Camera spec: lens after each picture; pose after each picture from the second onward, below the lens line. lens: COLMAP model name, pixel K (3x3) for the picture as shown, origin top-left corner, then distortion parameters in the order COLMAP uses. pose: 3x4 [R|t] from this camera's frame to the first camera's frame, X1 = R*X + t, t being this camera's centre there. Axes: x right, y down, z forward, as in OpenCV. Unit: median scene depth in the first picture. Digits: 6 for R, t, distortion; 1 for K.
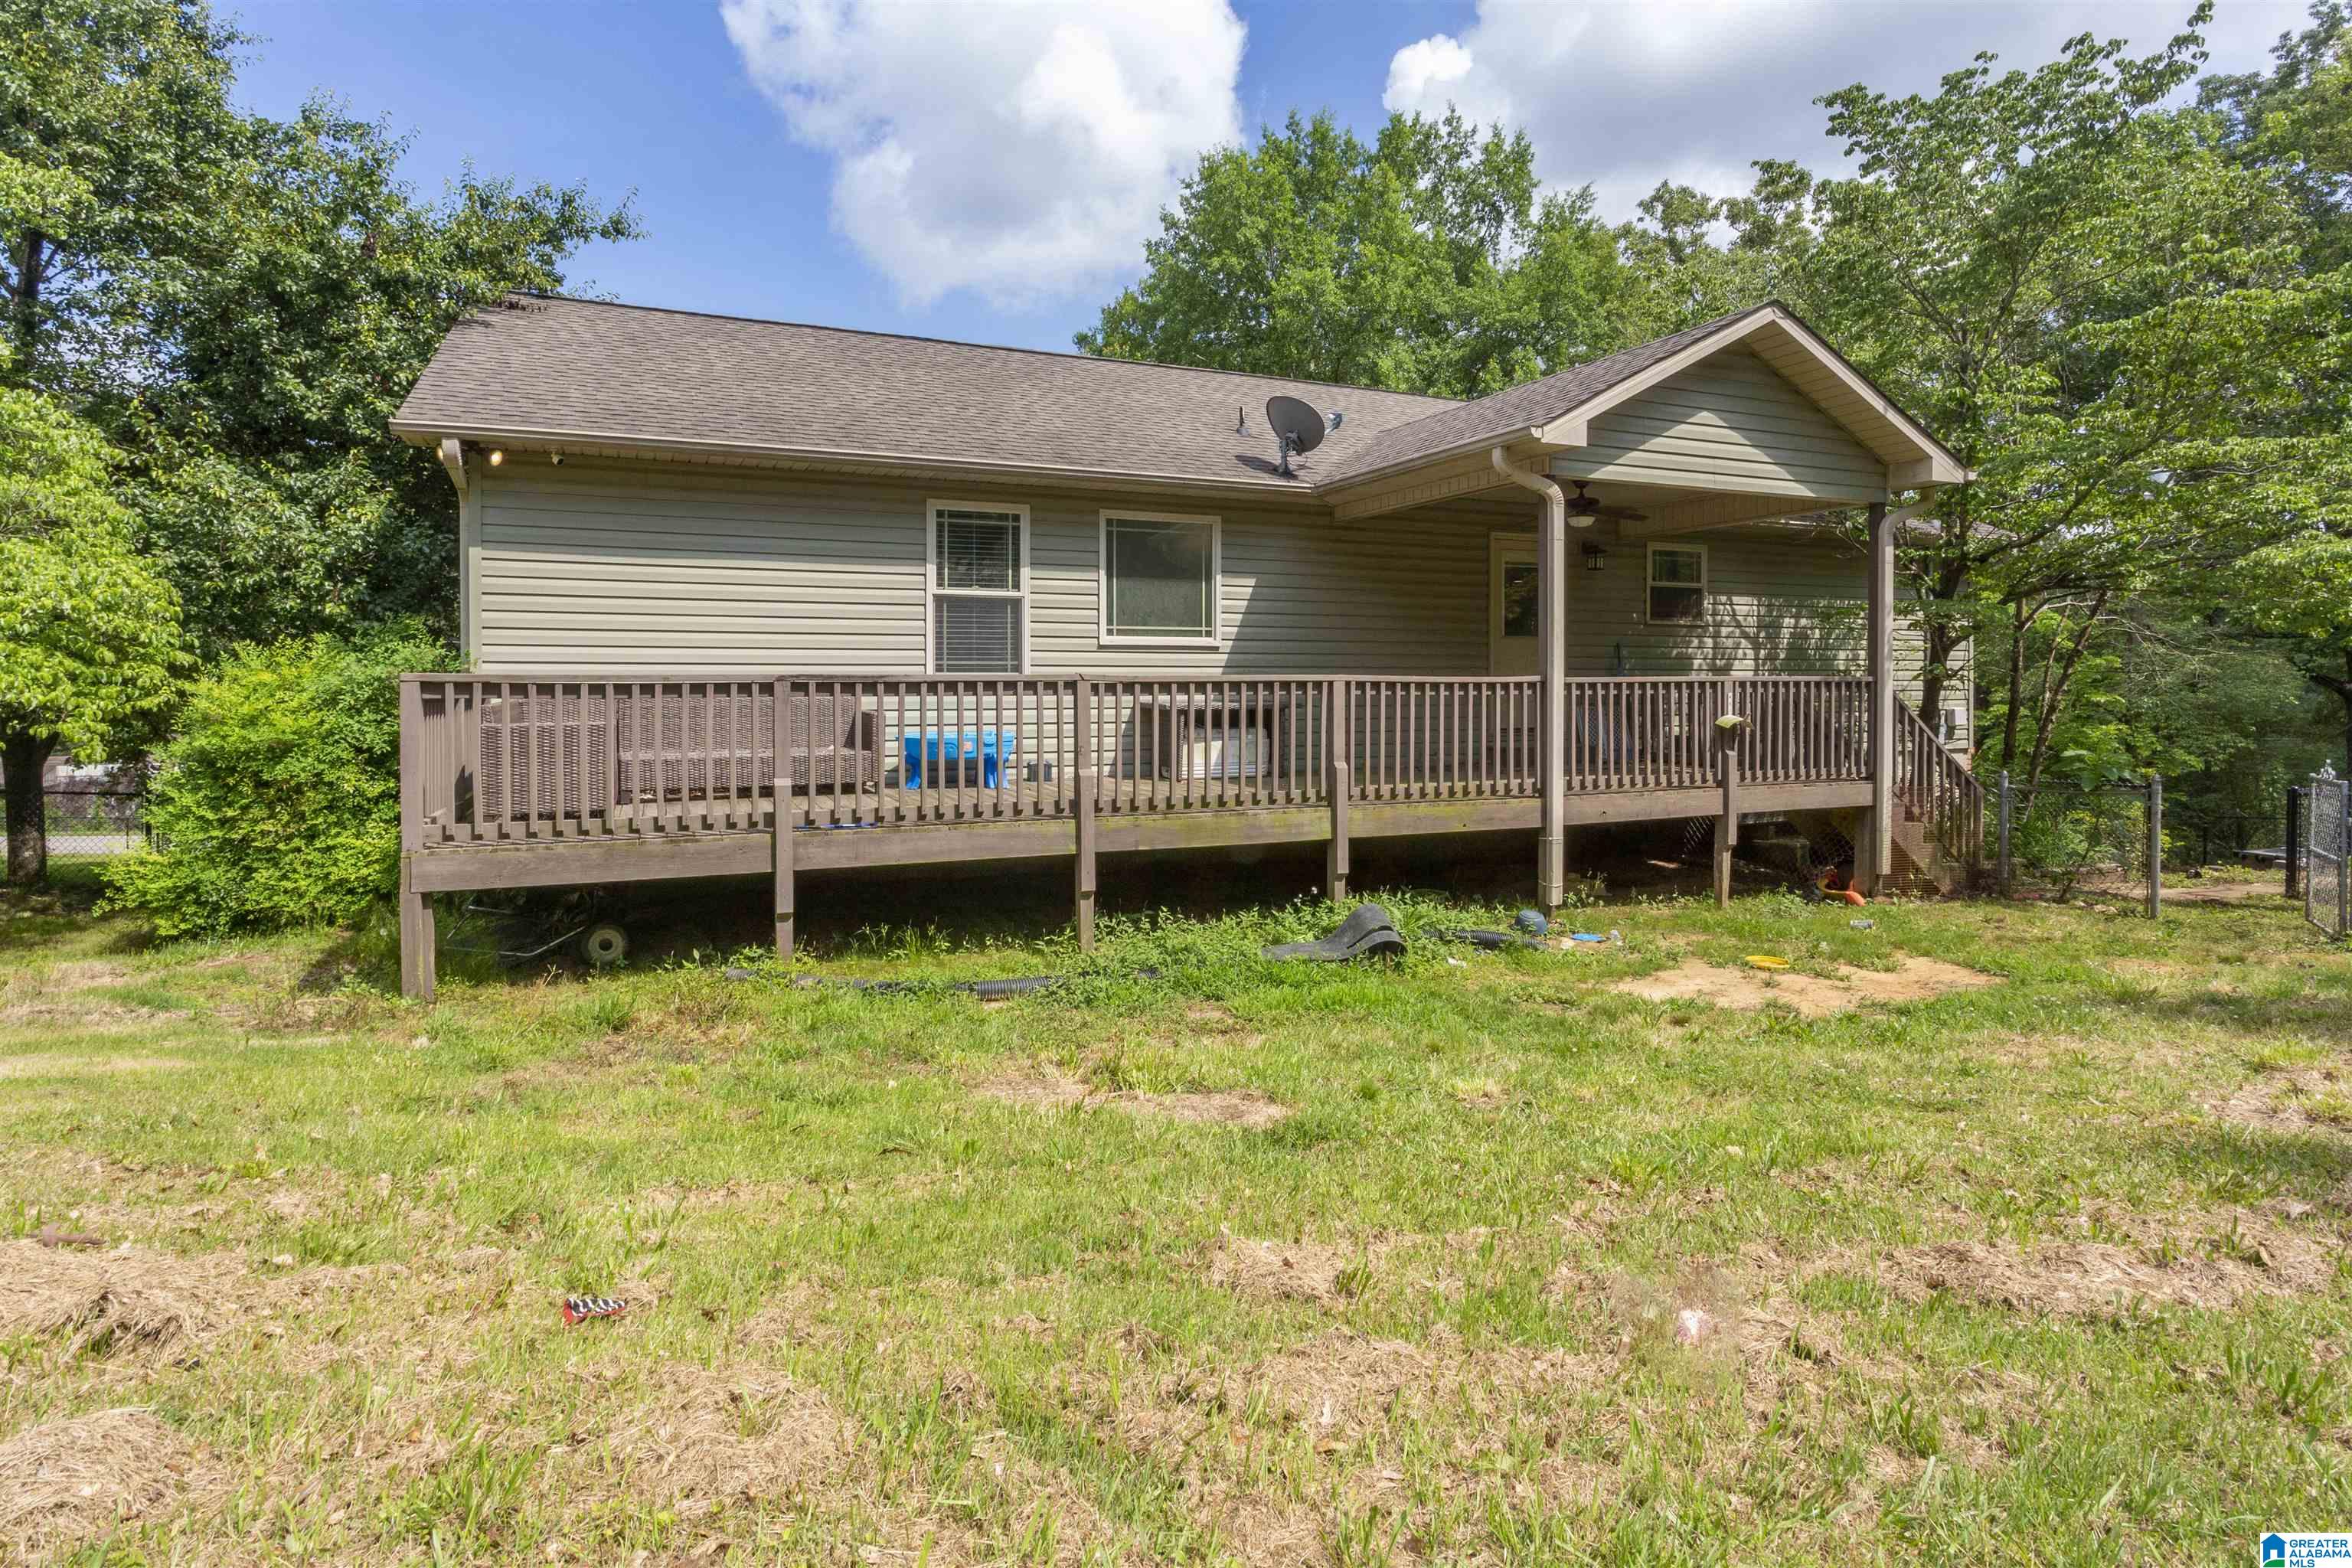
lens RADIAL K [[1211.0, 0, 1127.2], [0, 1211.0, 699.0], [0, 0, 1]] dist [-0.000276, 0.000479]
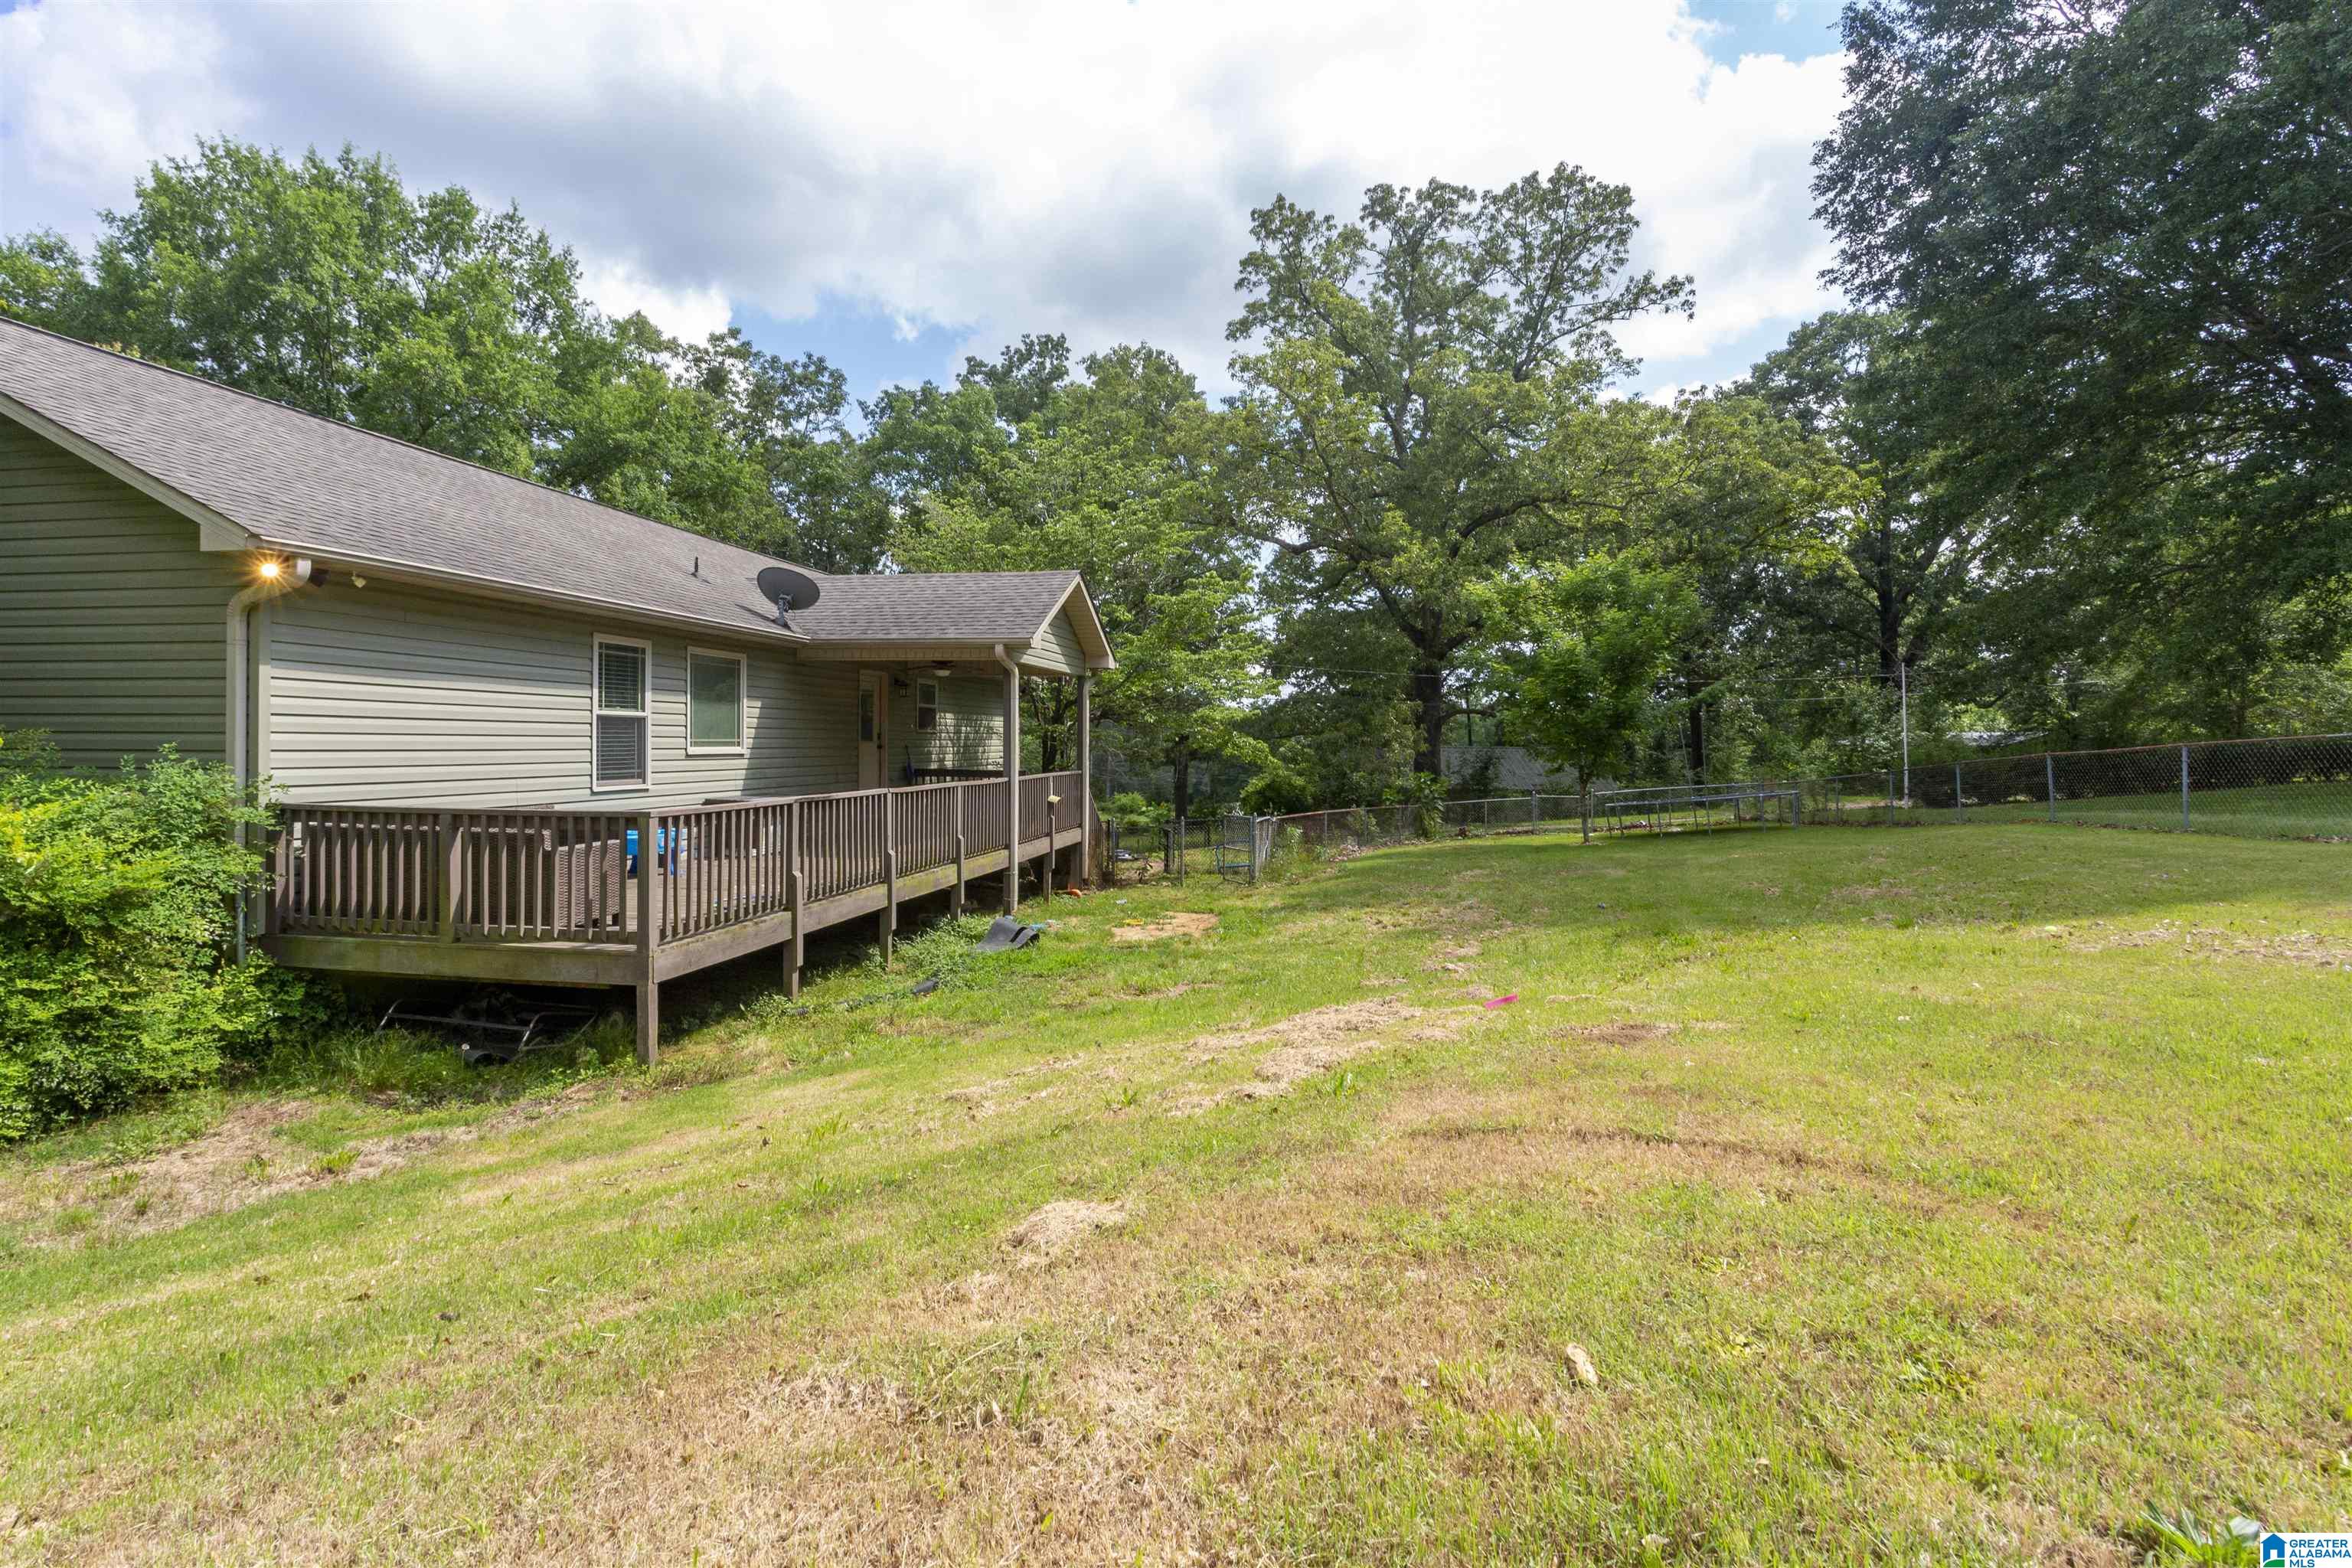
lens RADIAL K [[1123.3, 0, 1189.8], [0, 1123.3, 762.4], [0, 0, 1]] dist [0.003492, 0.002054]
pose [[0.547240, -0.009590, 0.836921, -0.700920], [0.003581, 0.999952, 0.009117, -0.044604], [-0.836968, -0.001992, 0.547248, -0.067166]]
